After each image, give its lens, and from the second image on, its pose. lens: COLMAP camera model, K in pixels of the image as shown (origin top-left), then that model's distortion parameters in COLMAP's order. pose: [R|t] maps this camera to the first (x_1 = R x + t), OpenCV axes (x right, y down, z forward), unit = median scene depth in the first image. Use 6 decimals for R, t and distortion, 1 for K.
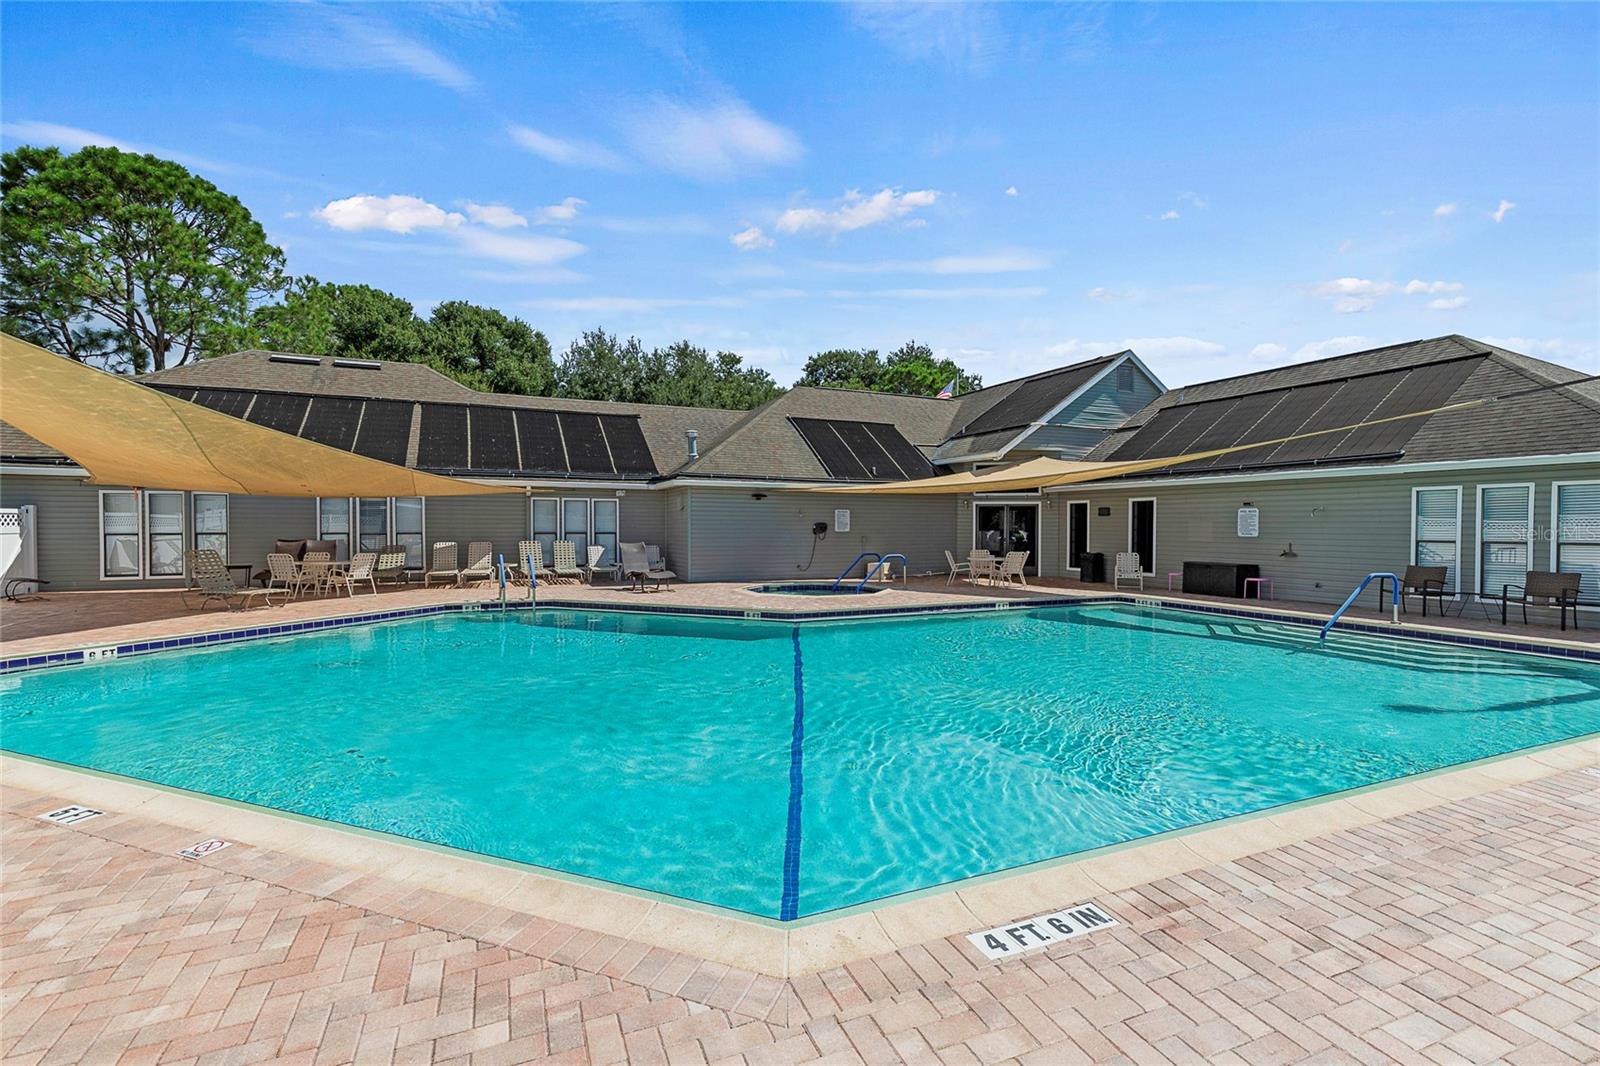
lens RADIAL K [[722.5, 0, 800.0], [0, 722.5, 533.0], [0, 0, 1]] dist [0.001456, 0.000122]
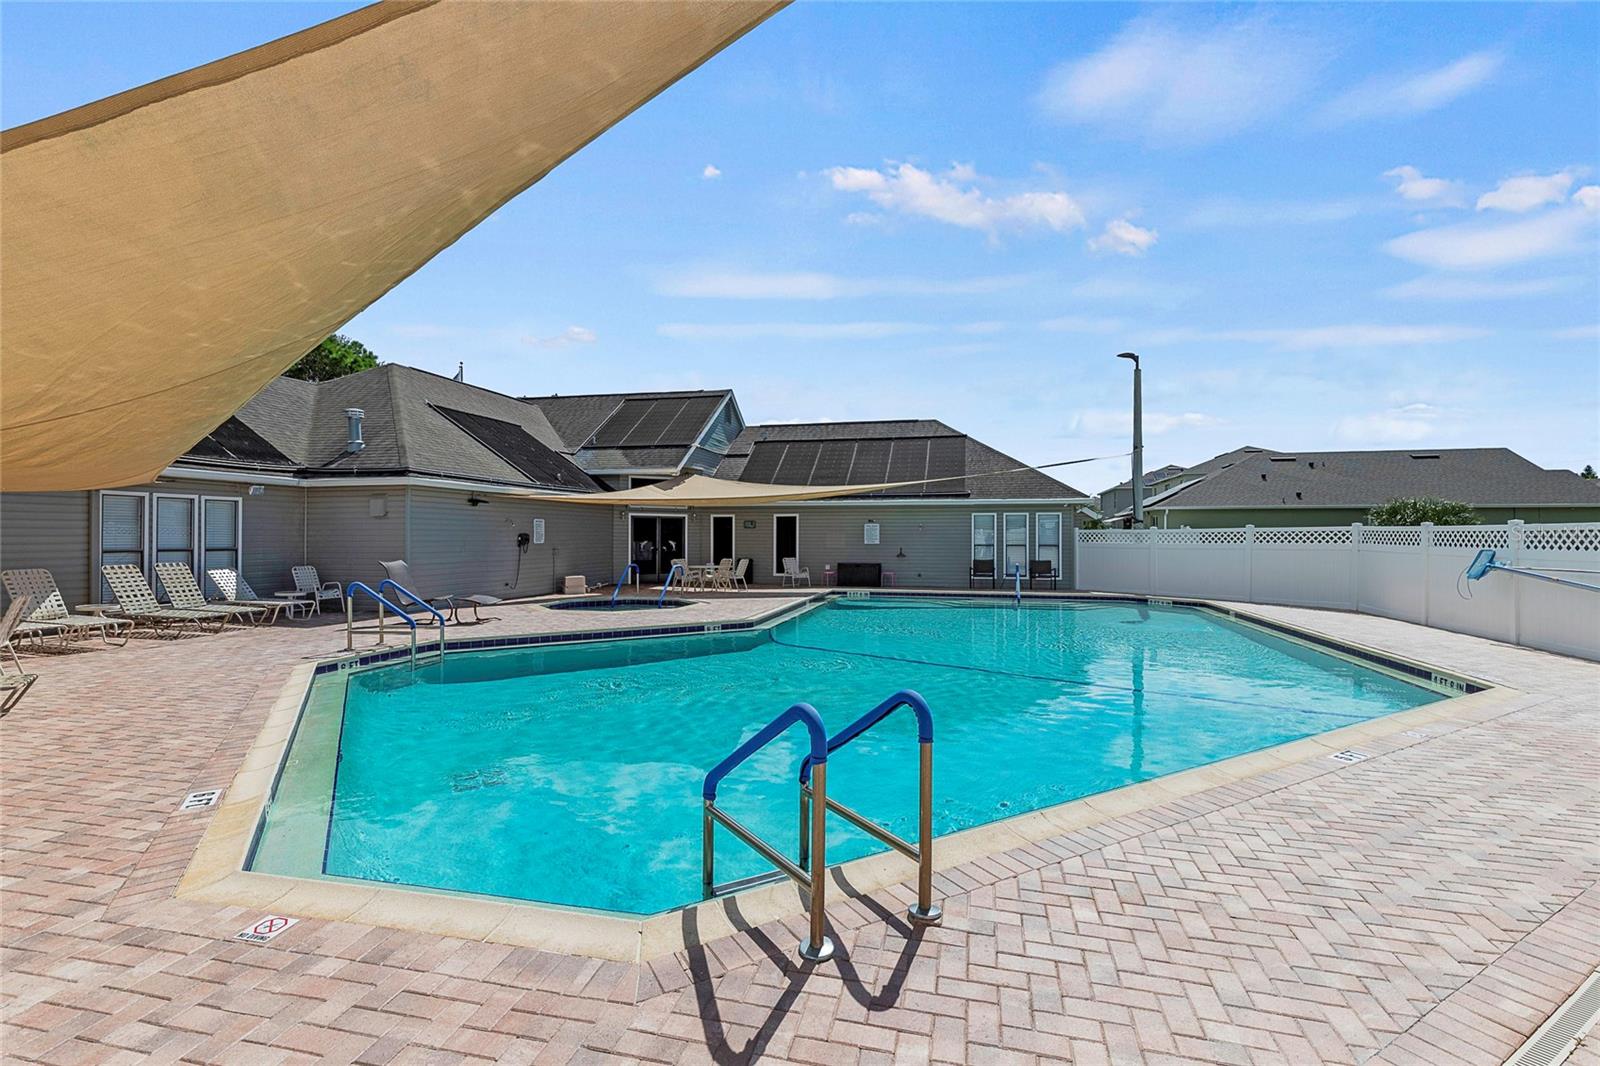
lens RADIAL K [[761.8, 0, 772.0], [0, 761.8, 529.3], [0, 0, 1]] dist [0.000671, 0.000010]
pose [[0.604076, 0.004451, 0.796914, -0.545098], [0.008424, 0.999893, -0.011970, -0.005620], [-0.796882, 0.013944, 0.603974, 0.194628]]
